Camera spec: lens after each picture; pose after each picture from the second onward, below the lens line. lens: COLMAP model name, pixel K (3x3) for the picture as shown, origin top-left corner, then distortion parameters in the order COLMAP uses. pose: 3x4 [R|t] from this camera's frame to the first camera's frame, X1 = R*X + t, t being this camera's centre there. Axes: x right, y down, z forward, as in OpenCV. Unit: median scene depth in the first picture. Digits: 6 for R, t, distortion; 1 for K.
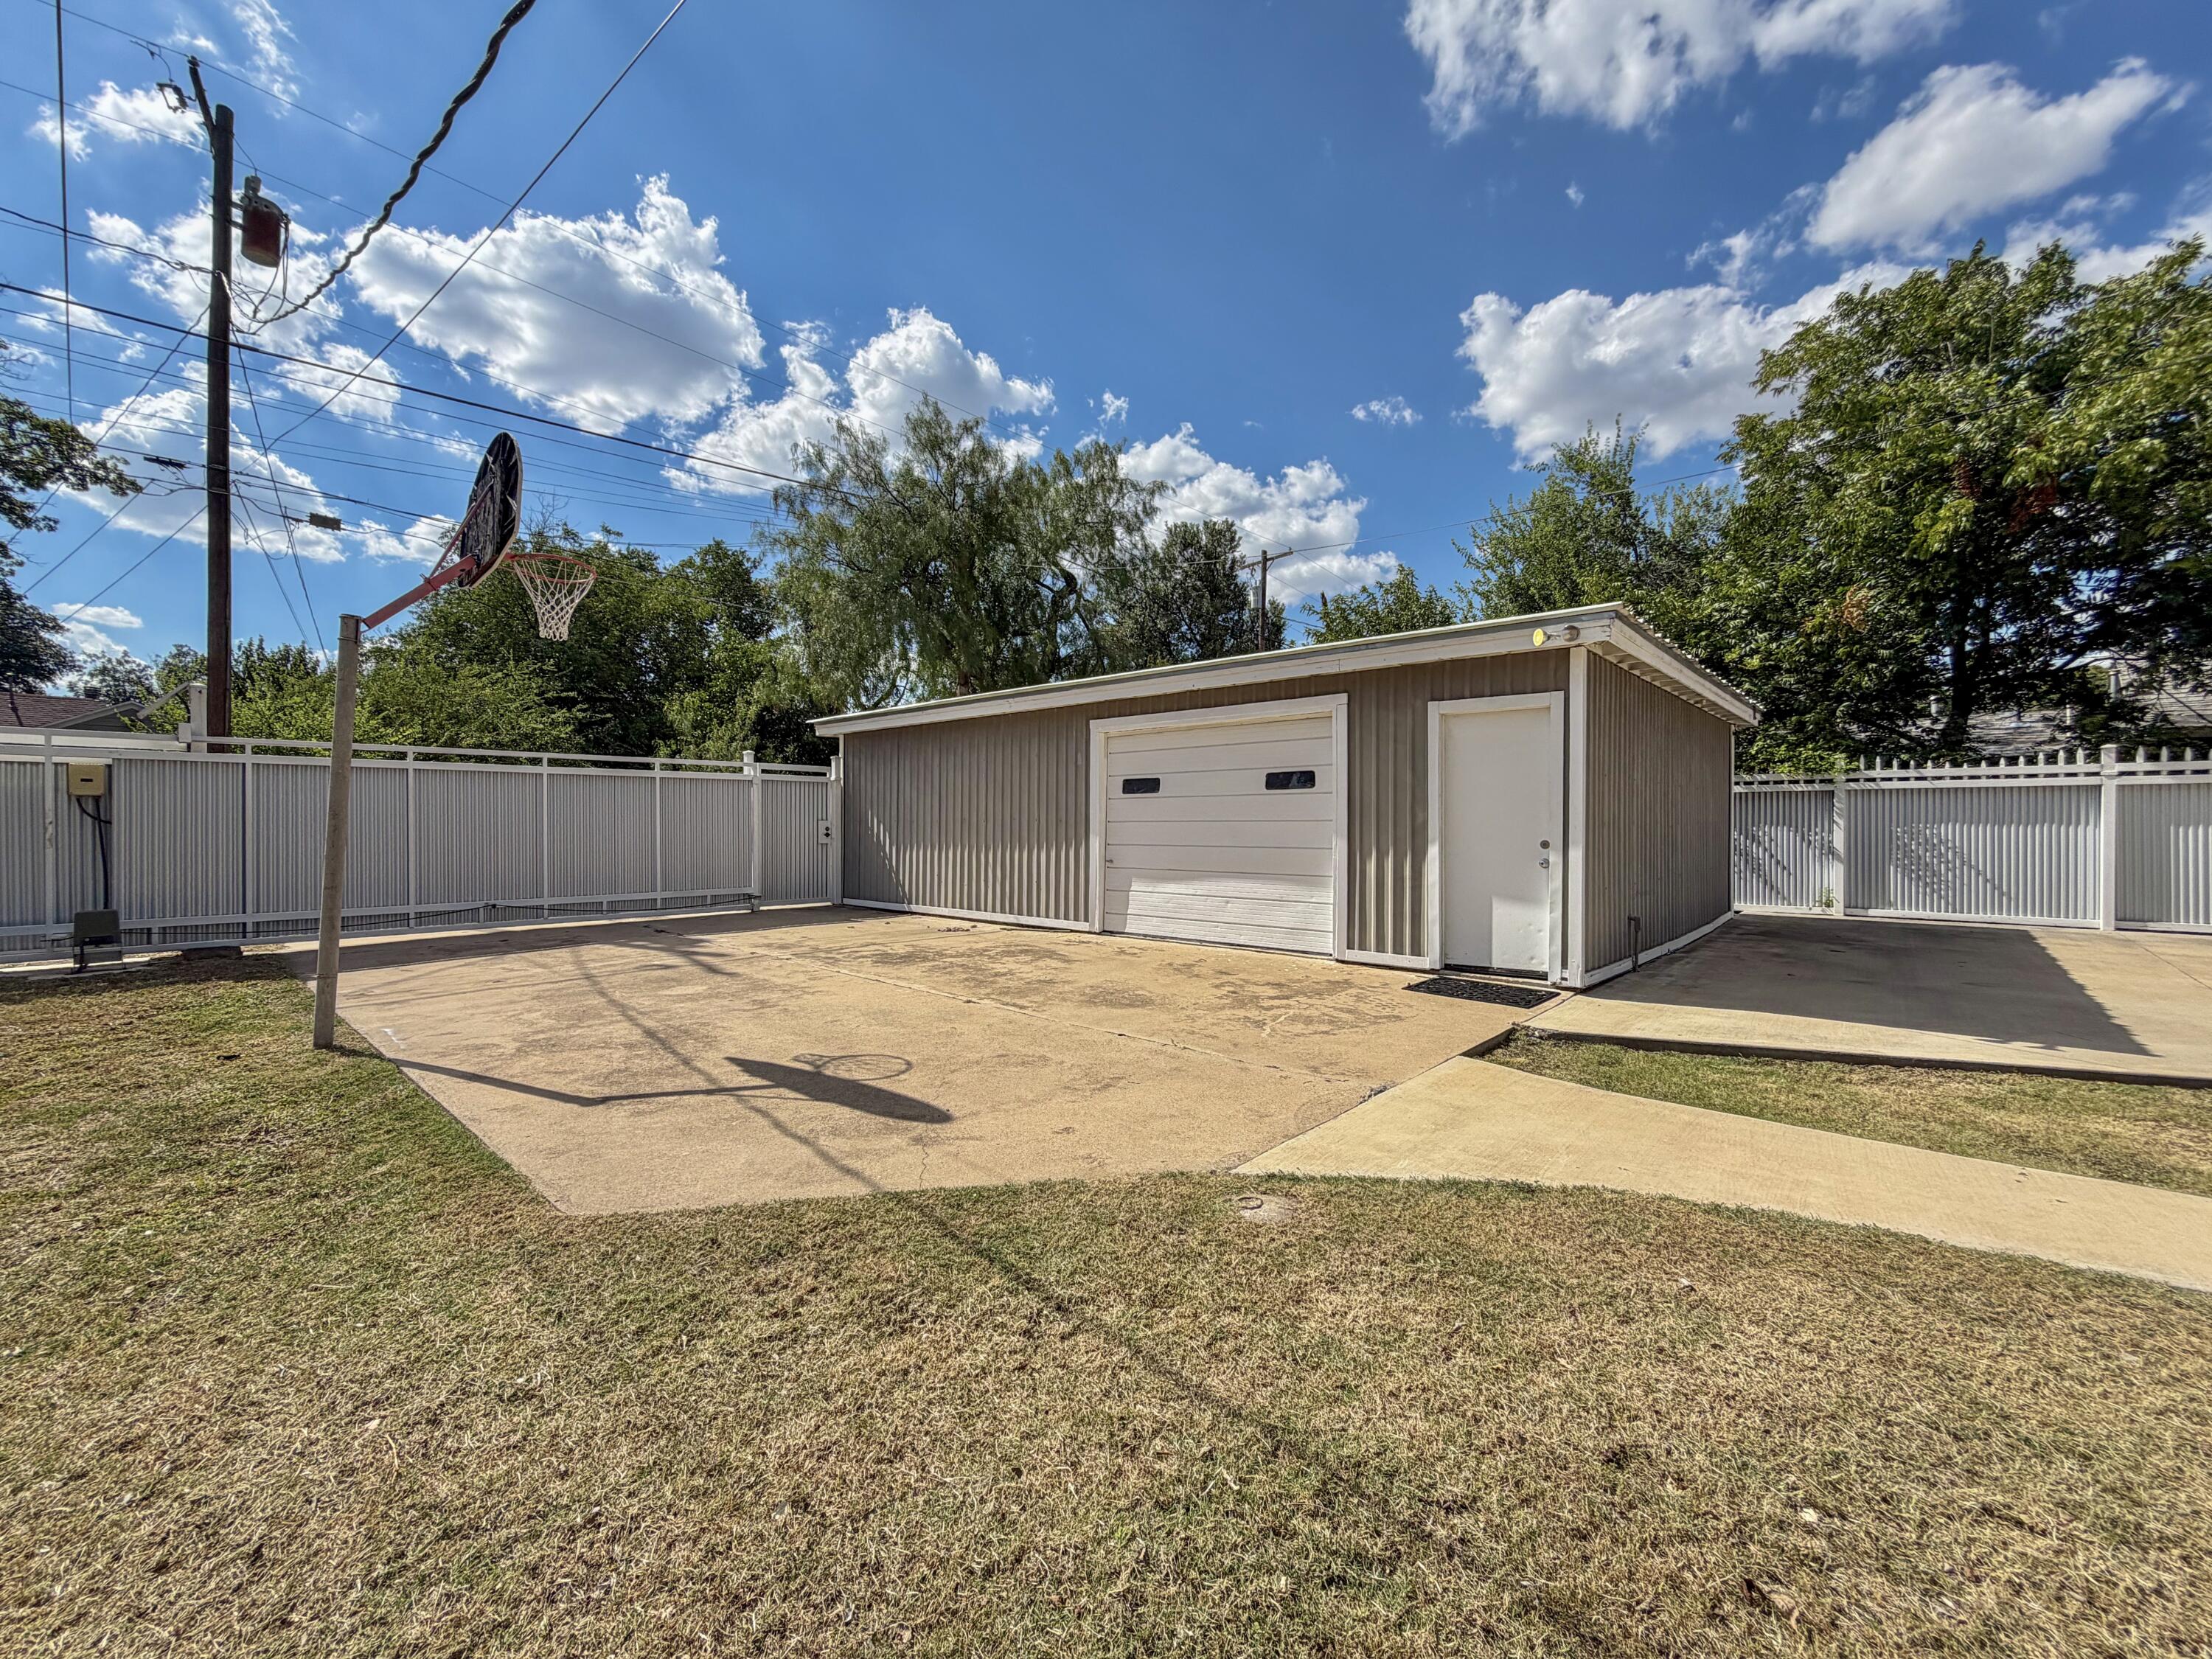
lens RADIAL K [[904.8, 0, 1115.5], [0, 904.8, 822.0], [0, 0, 1]] dist [0.001078, 0.000455]
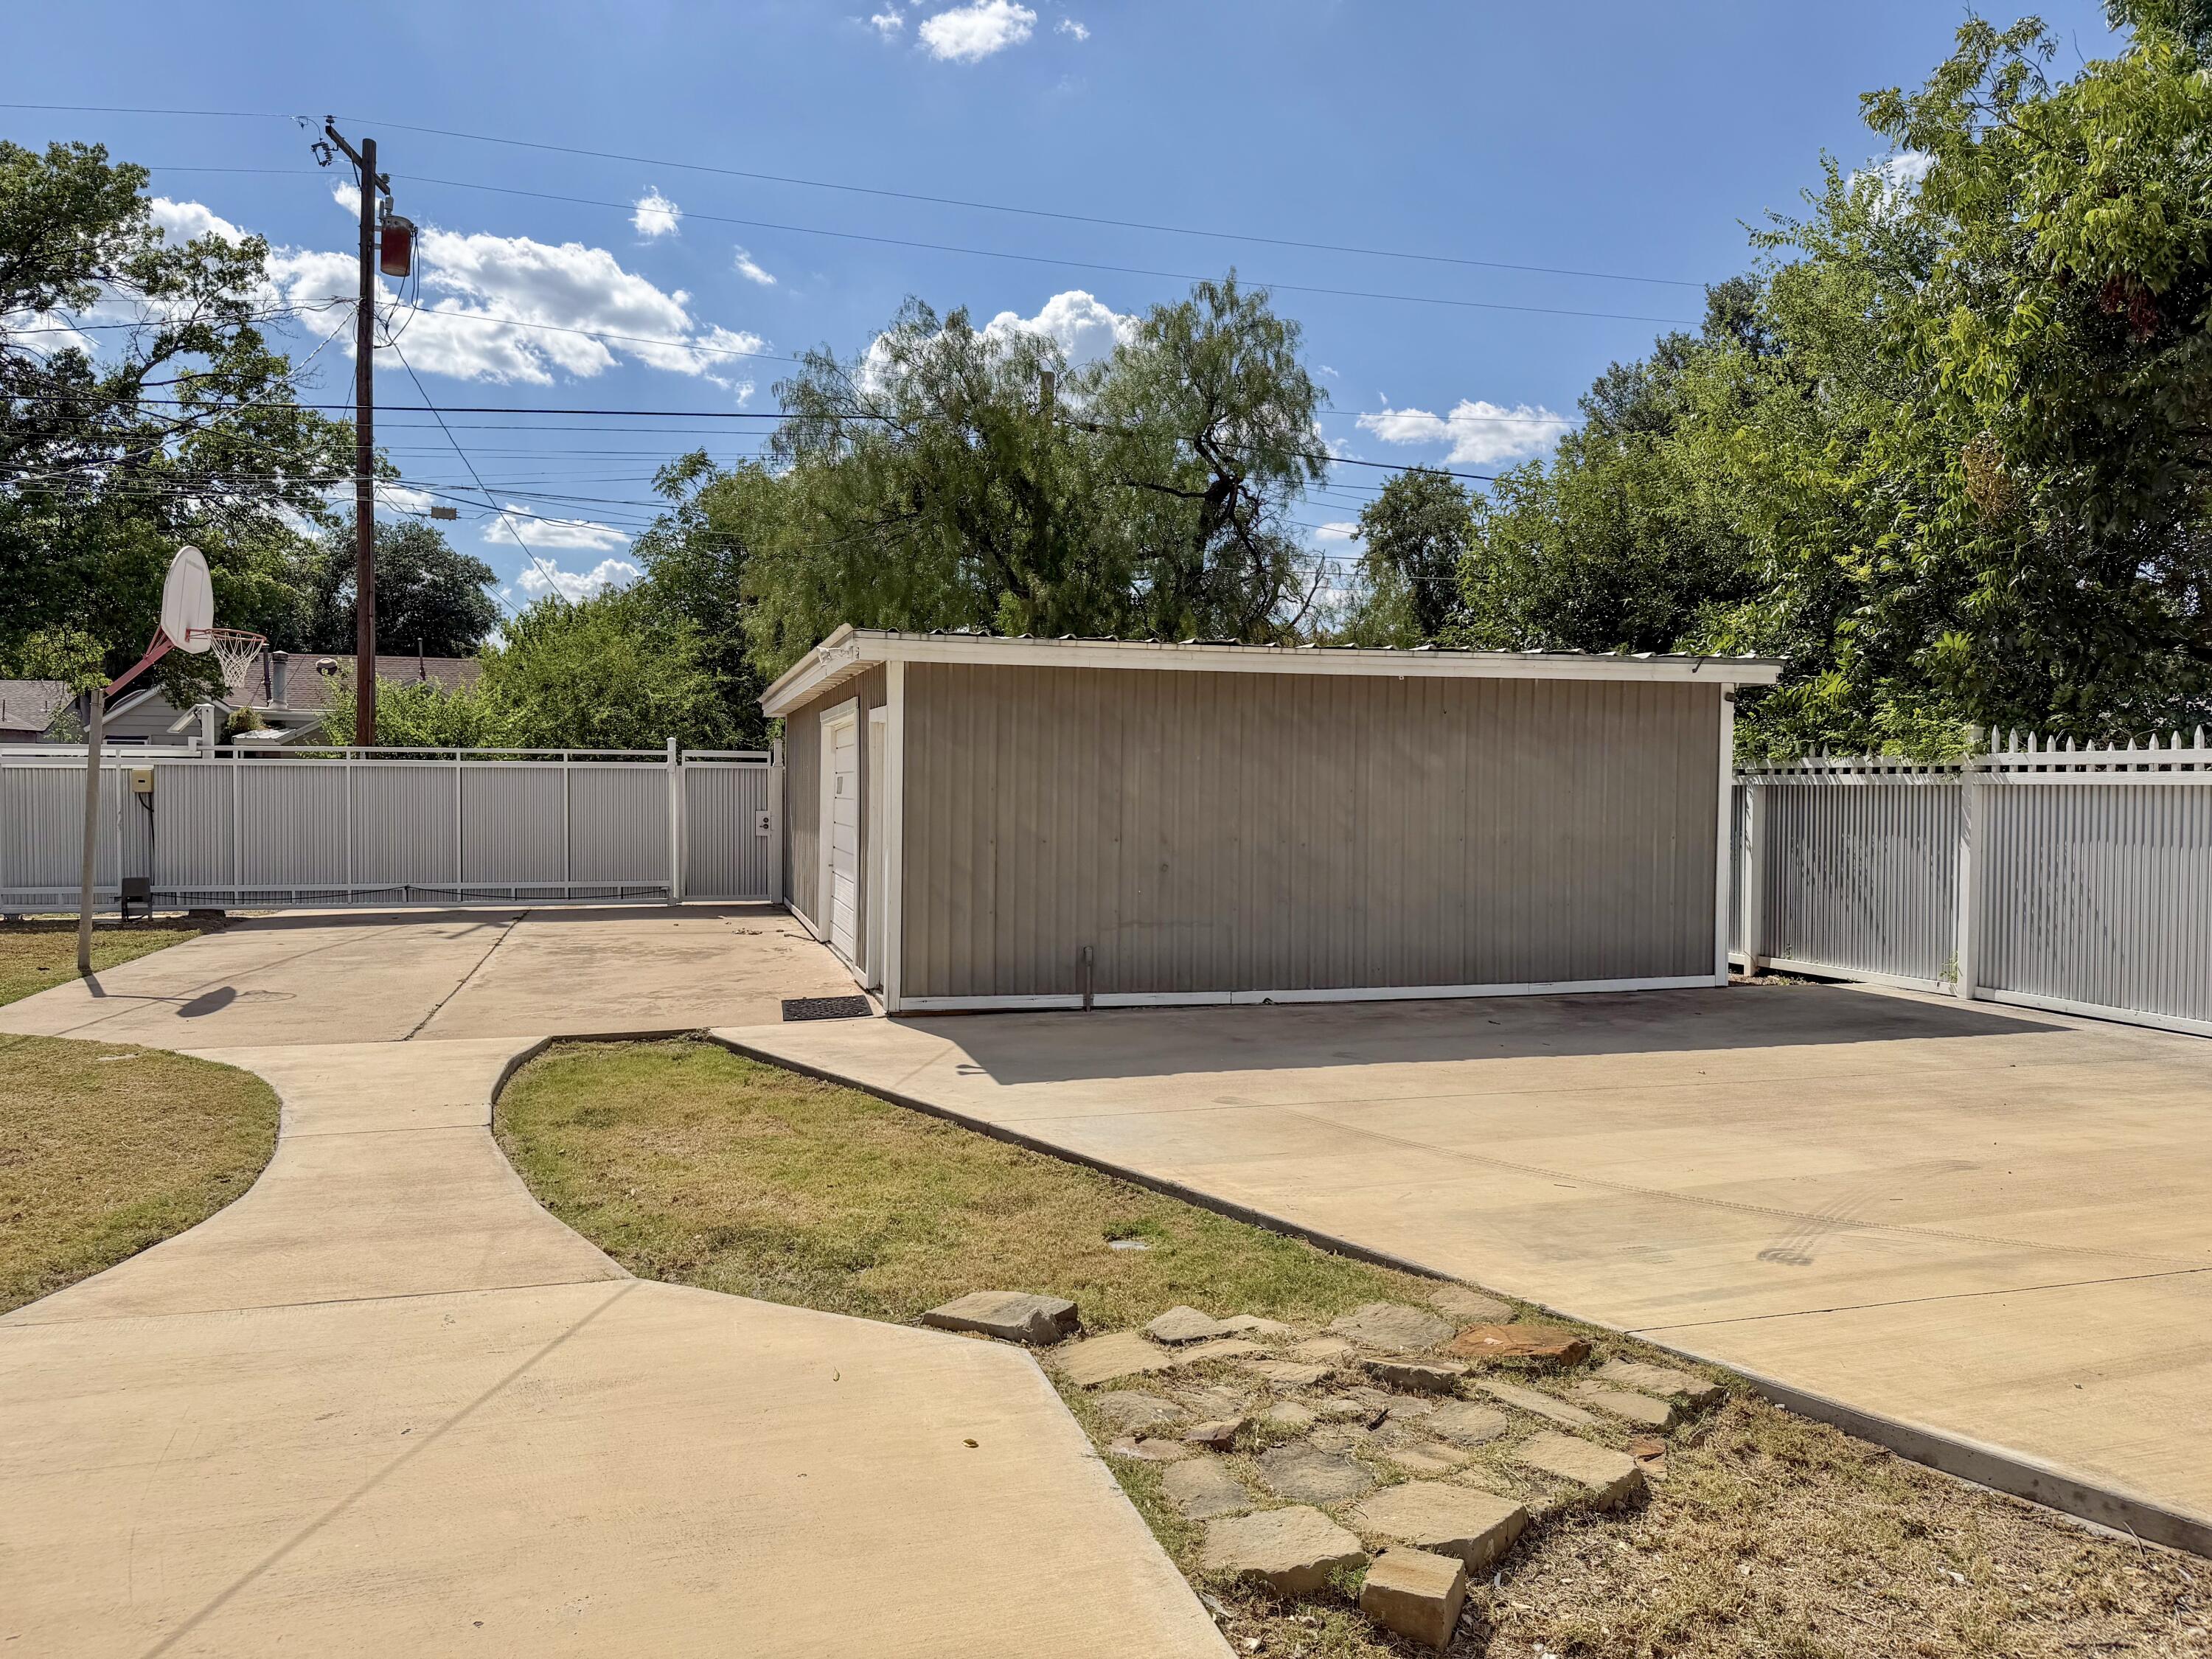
lens RADIAL K [[1560.2, 0, 1110.3], [0, 1560.2, 830.1], [0, 0, 1]] dist [0.067701, -0.104267]
pose [[0.847552, 0.021050, -0.530295, 1.053254], [-0.005533, 0.999509, 0.030833, -0.042288], [0.530684, -0.023199, 0.847252, -0.183822]]
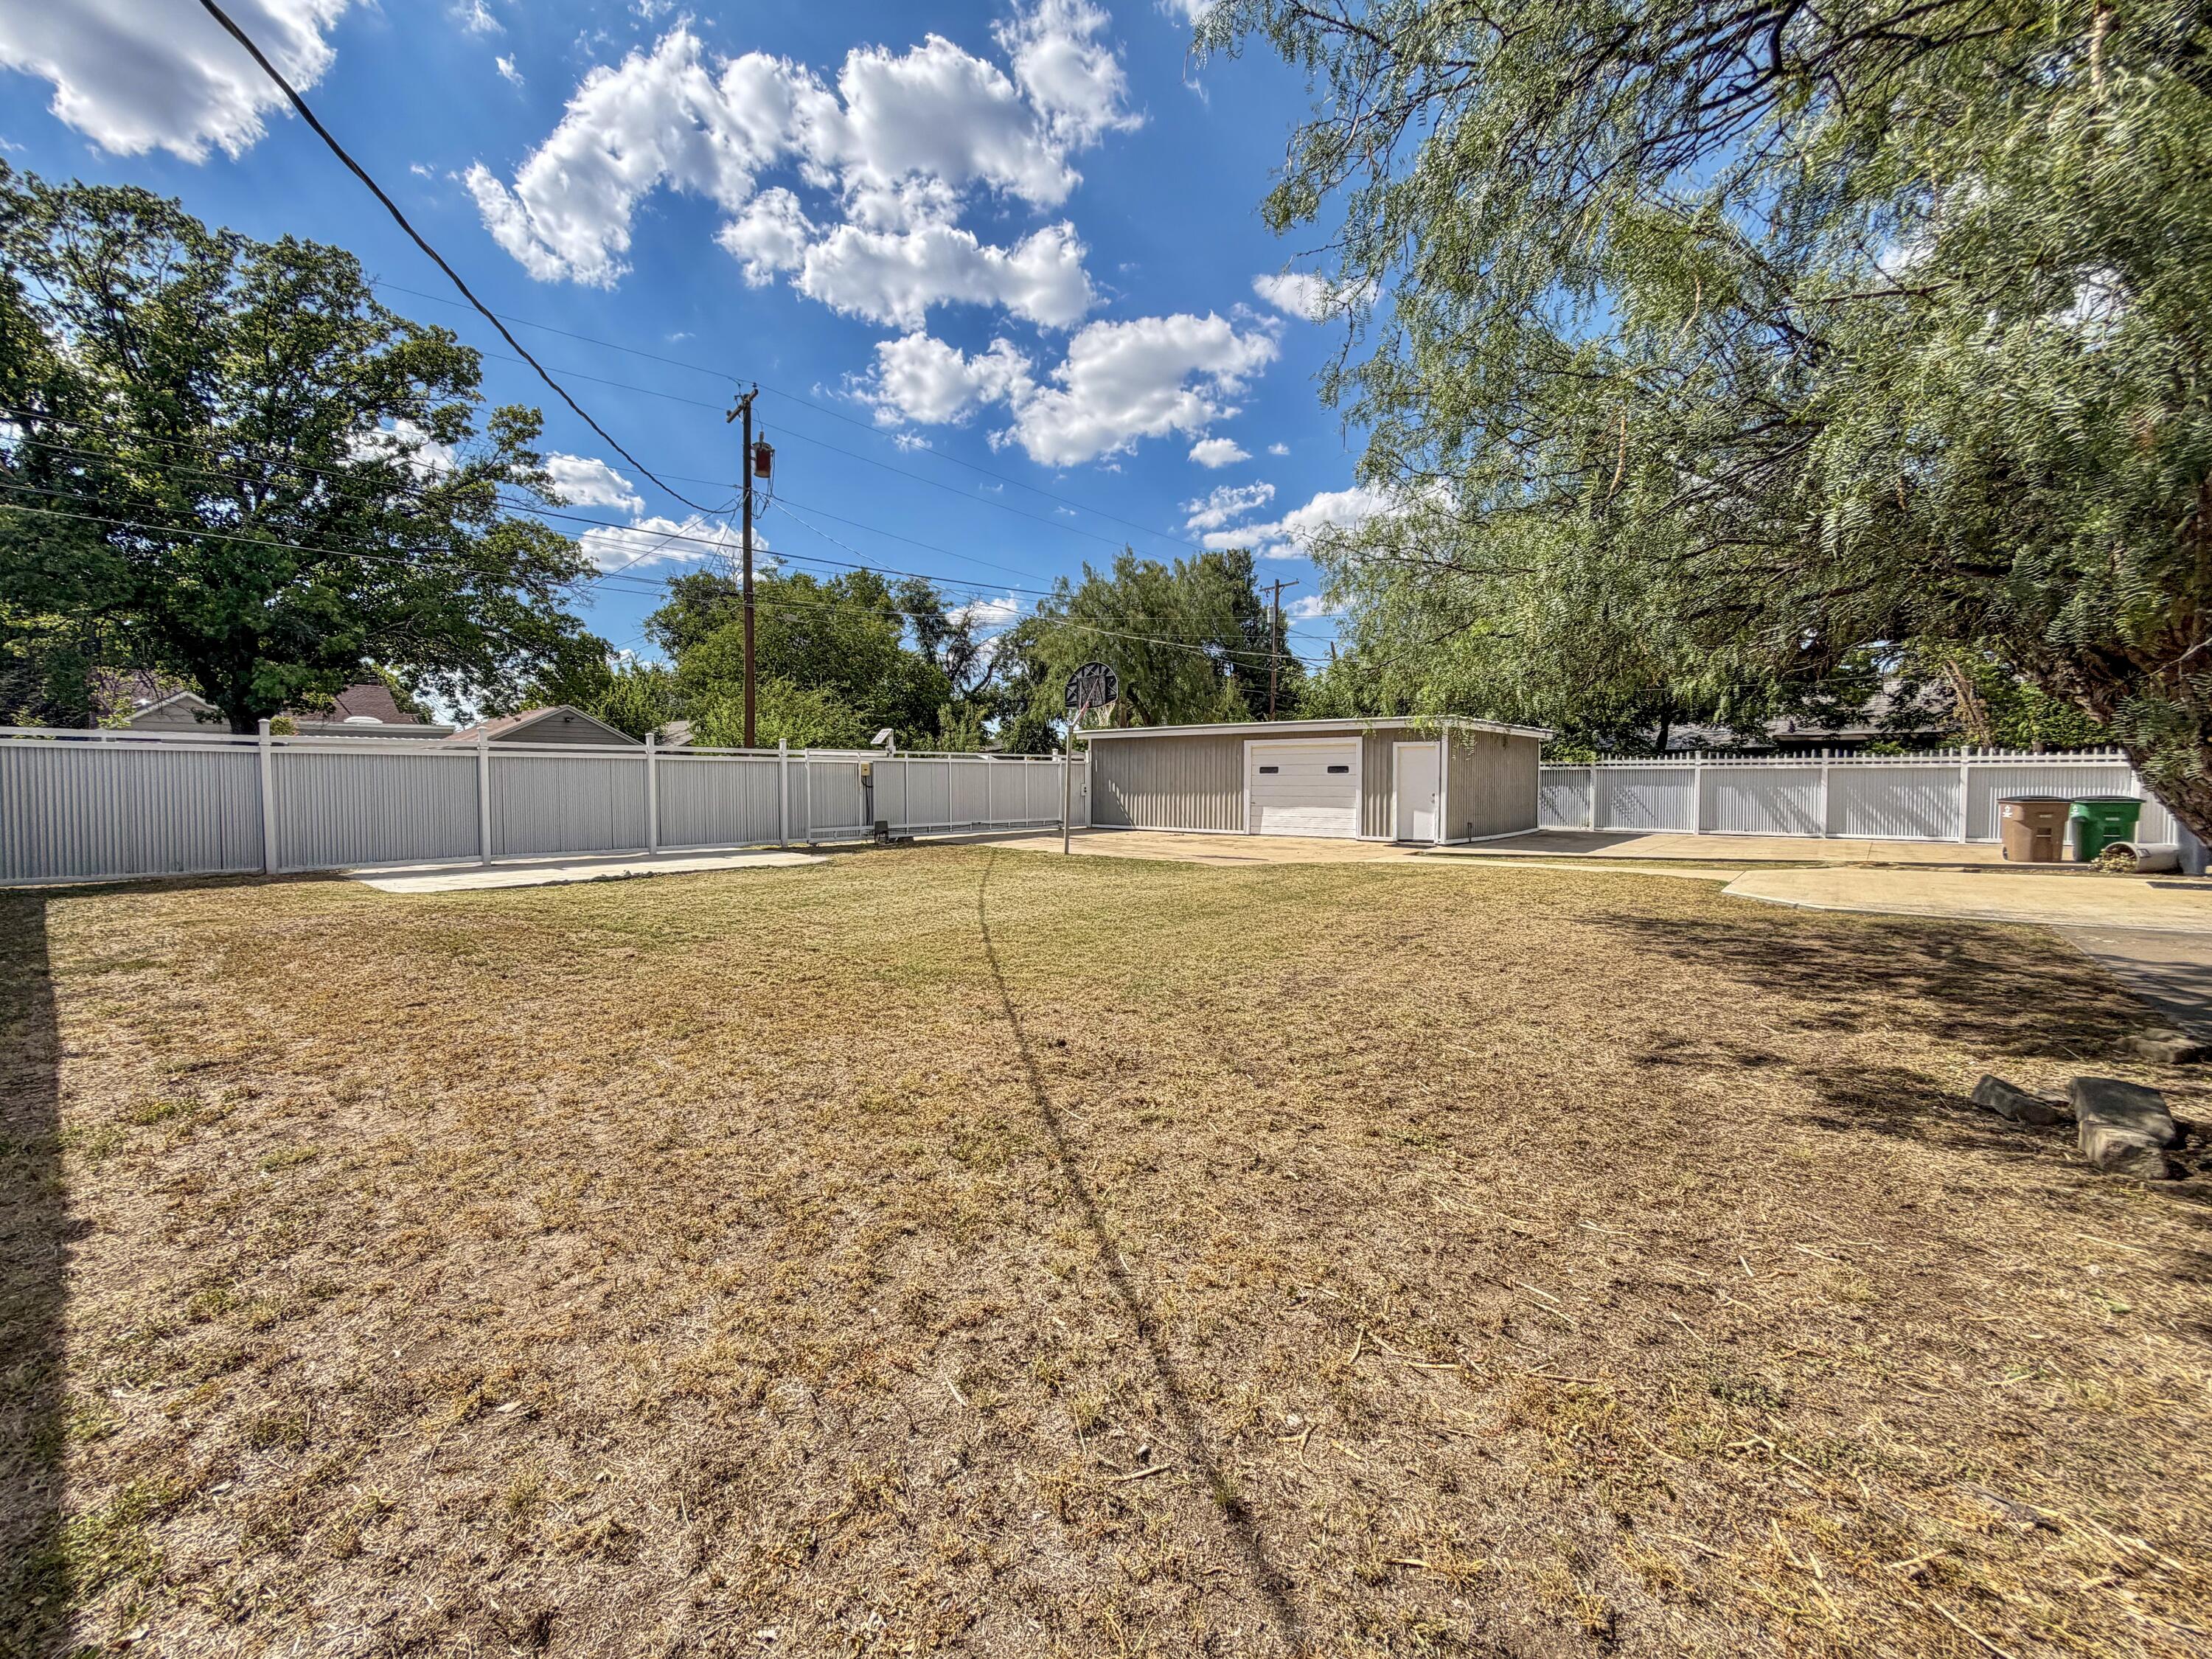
lens RADIAL K [[904.8, 0, 1115.5], [0, 904.8, 822.0], [0, 0, 1]] dist [0.001078, 0.000455]
pose [[0.999485, -0.000396, 0.032093, -0.416559], [-0.001180, 0.998795, 0.049064, -0.019645], [-0.032074, -0.049076, 0.998280, -1.226793]]
